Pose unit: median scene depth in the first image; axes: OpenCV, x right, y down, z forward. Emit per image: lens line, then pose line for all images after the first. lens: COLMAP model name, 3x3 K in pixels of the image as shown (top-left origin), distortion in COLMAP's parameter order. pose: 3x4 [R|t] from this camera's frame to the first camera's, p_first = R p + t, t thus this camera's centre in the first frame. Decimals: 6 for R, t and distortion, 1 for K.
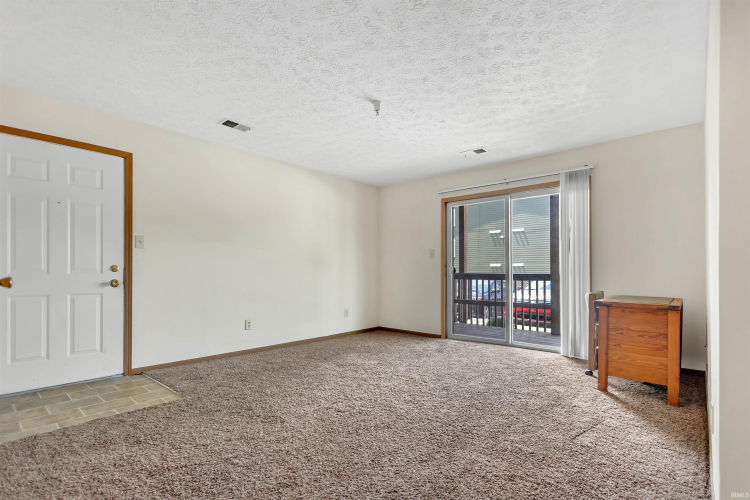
lens RADIAL K [[360.2, 0, 382.2], [0, 360.2, 270.0], [0, 0, 1]] dist [0.013296, -0.003095]
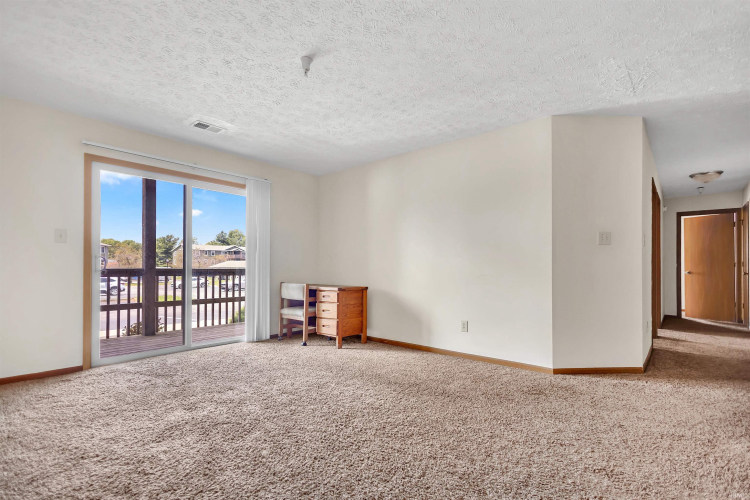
lens RADIAL K [[360.2, 0, 364.0], [0, 360.2, 261.7], [0, 0, 1]] dist [0.013296, -0.003095]
pose [[0.000764, 0.016208, 0.999868, -0.557475], [-0.010825, 0.999810, -0.016199, 0.002867], [-0.999941, -0.010811, 0.000940, 0.585261]]
